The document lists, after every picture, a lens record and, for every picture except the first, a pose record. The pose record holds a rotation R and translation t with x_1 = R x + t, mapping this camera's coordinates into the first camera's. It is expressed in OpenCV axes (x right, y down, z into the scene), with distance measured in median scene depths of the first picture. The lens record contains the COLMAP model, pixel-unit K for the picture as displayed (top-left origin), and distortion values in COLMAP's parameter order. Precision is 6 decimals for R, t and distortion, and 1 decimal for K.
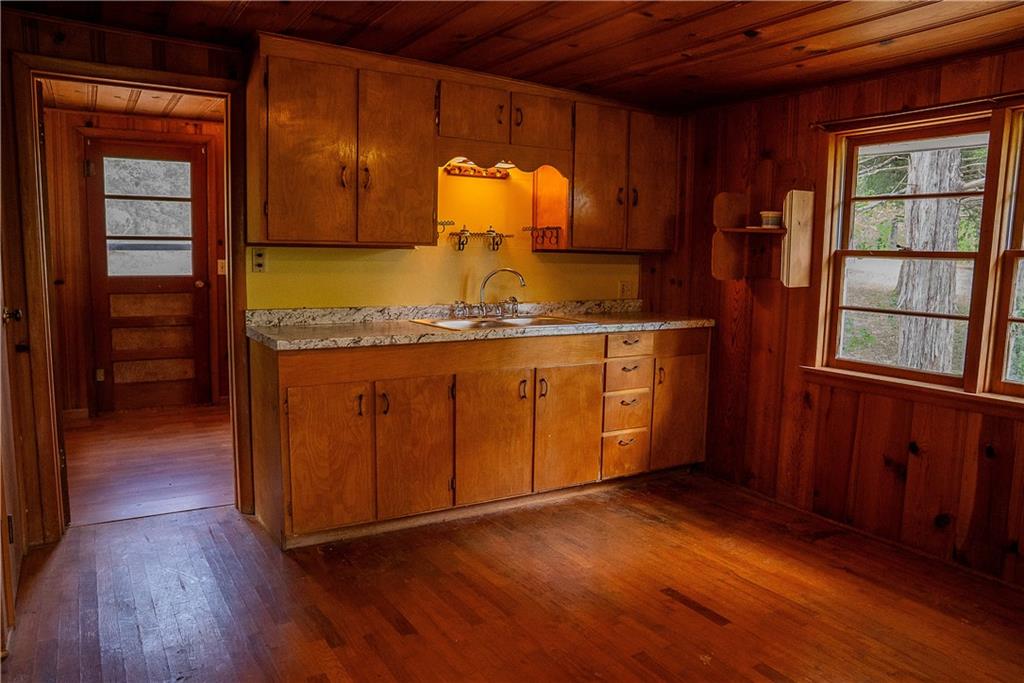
lens RADIAL K [[709.0, 0, 511.6], [0, 709.0, 337.3], [0, 0, 1]] dist [-0.089432, 0.028575]
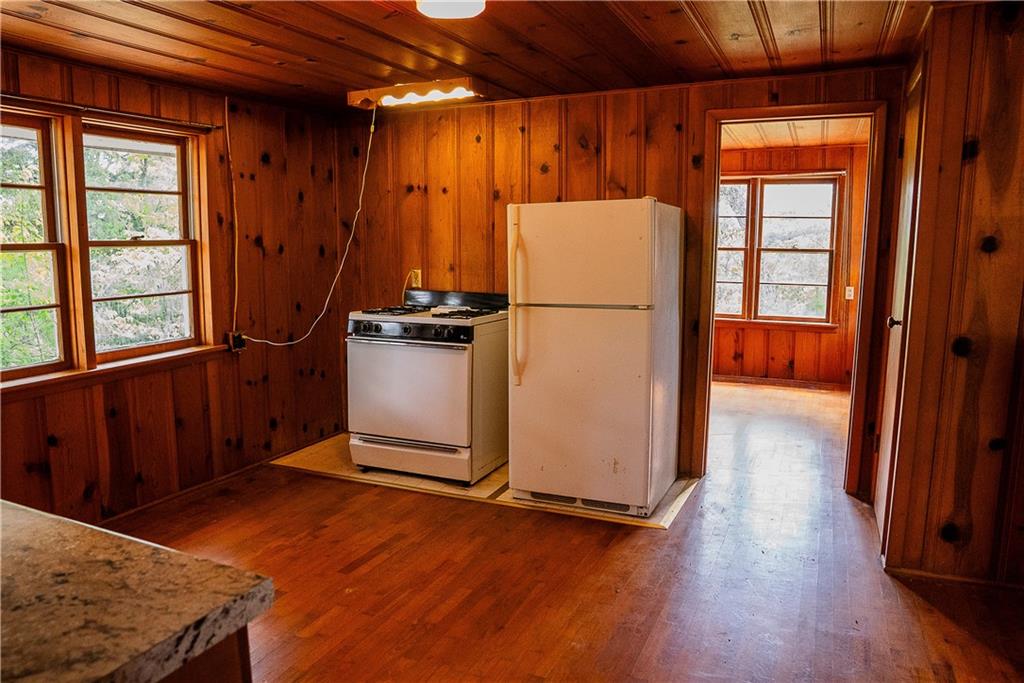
lens RADIAL K [[709.0, 0, 510.9], [0, 709.0, 340.9], [0, 0, 1]] dist [-0.089432, 0.028575]
pose [[-0.553652, -0.142913, 0.820393, -0.471073], [0.090524, 0.968997, 0.229891, -0.120374], [-0.827813, 0.201545, -0.523551, 0.769916]]
